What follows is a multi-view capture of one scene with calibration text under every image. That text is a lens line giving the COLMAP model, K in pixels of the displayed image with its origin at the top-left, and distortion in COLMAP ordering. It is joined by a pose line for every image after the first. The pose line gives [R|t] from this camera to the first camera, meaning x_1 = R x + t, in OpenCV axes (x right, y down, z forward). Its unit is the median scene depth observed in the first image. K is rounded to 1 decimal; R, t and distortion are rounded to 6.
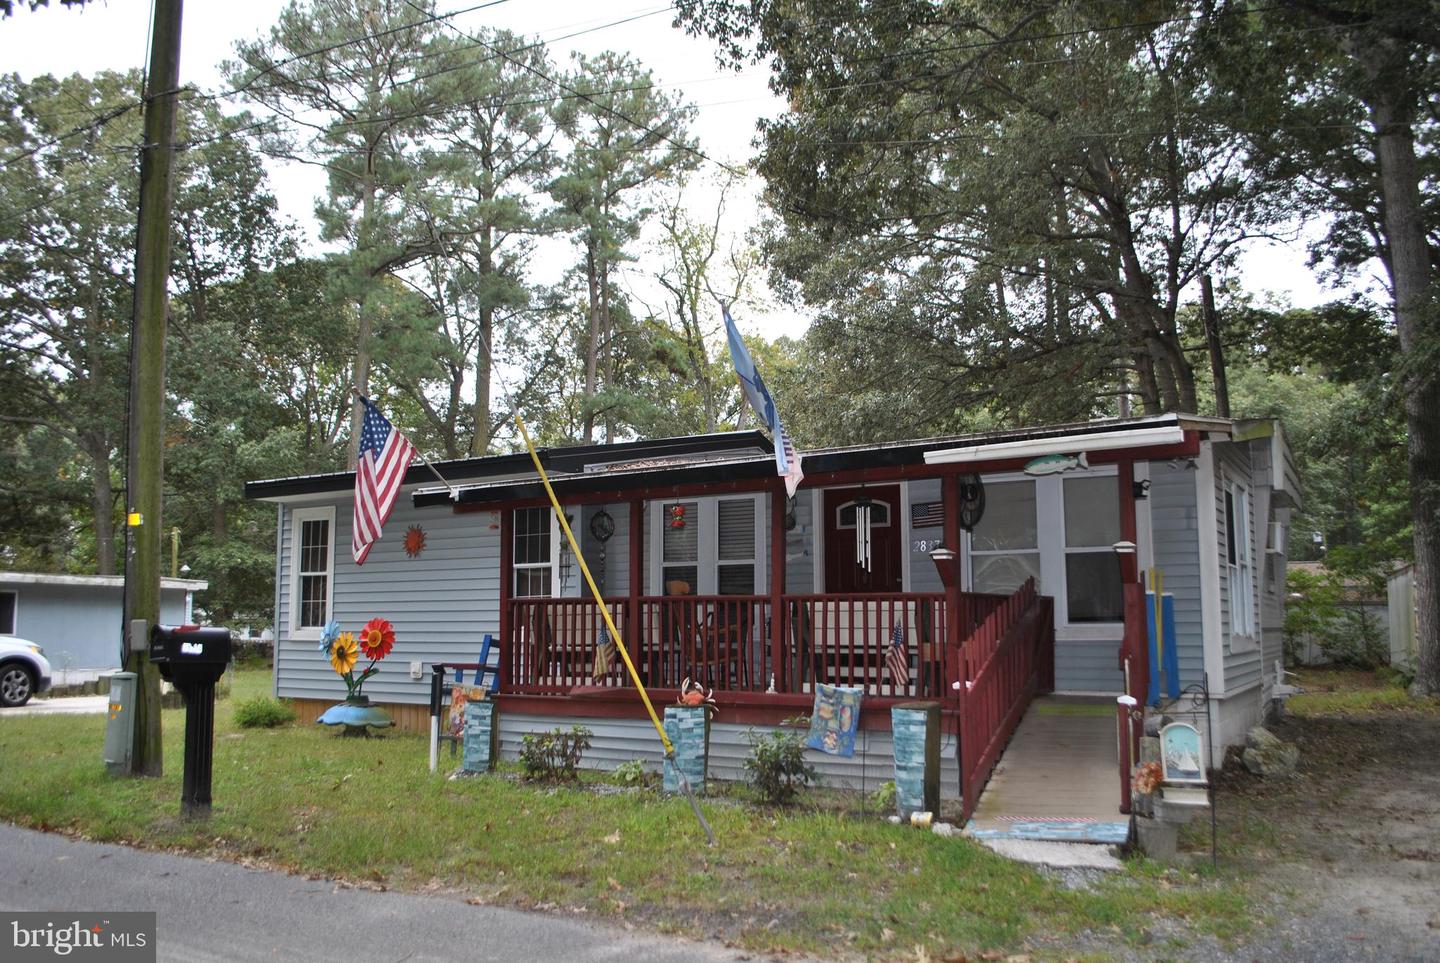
lens RADIAL K [[1132.5, 0, 720.0], [0, 1132.5, 481.5], [0, 0, 1]] dist [-0.078803, 0.006741]
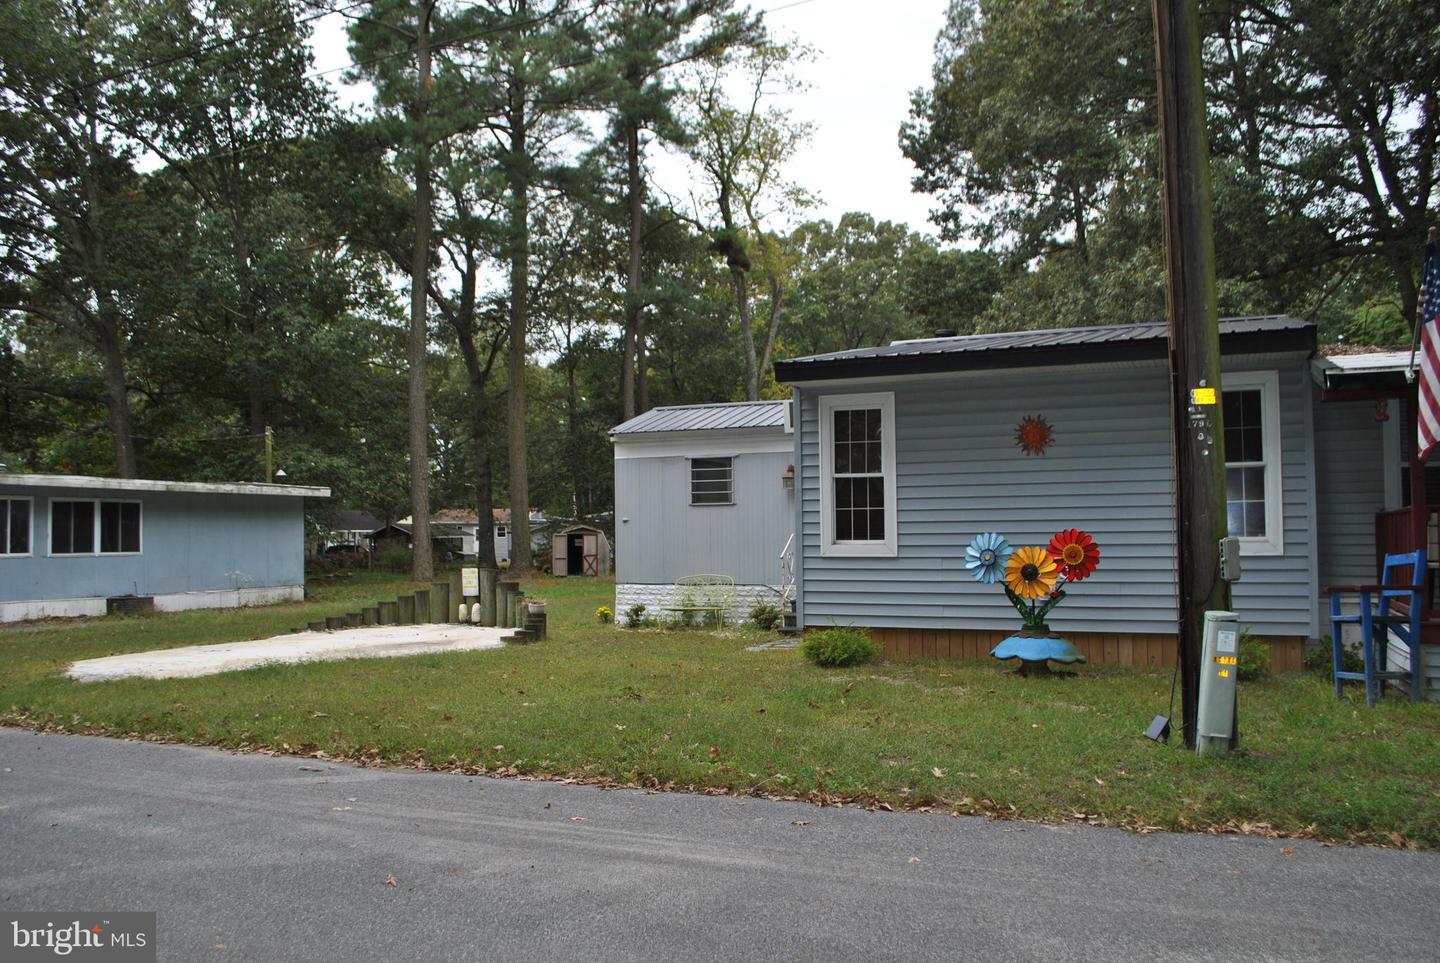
lens RADIAL K [[1132.5, 0, 720.0], [0, 1132.5, 481.5], [0, 0, 1]] dist [-0.078803, 0.006741]
pose [[0.991712, 0.000683, 0.128475, -0.565126], [-0.011280, 0.996587, 0.081774, 0.020374], [-0.127981, -0.082546, 0.988336, 0.198255]]
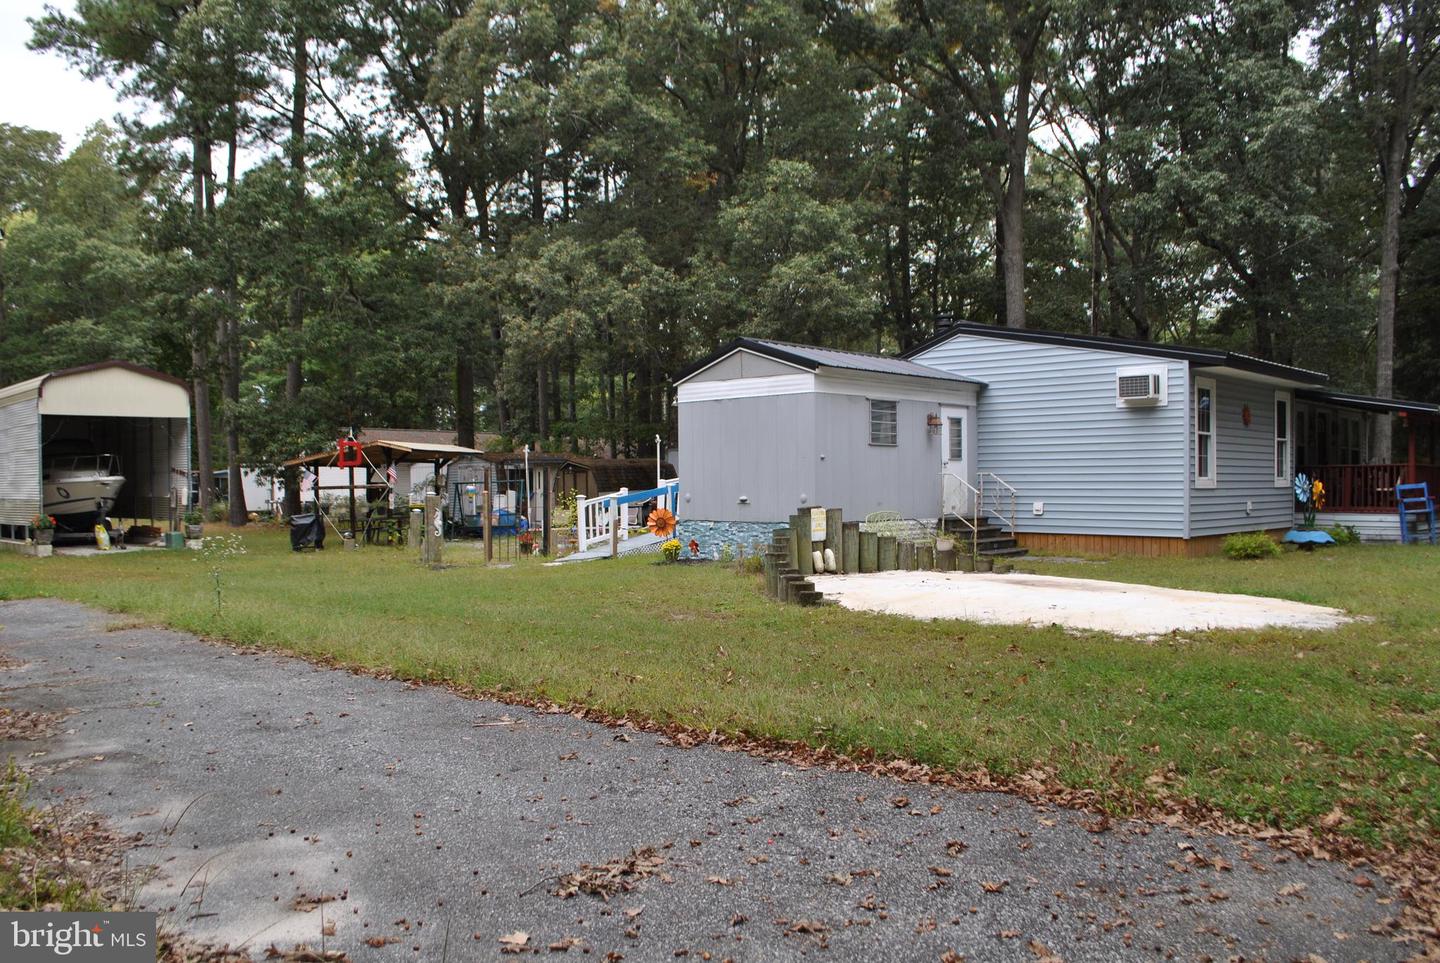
lens RADIAL K [[1132.5, 0, 720.0], [0, 1132.5, 481.5], [0, 0, 1]] dist [-0.078803, 0.006741]
pose [[0.226884, 0.006141, 0.973902, -1.644544], [-0.123193, 0.992129, 0.022443, 0.170609], [-0.966099, -0.125070, 0.225855, 1.222843]]
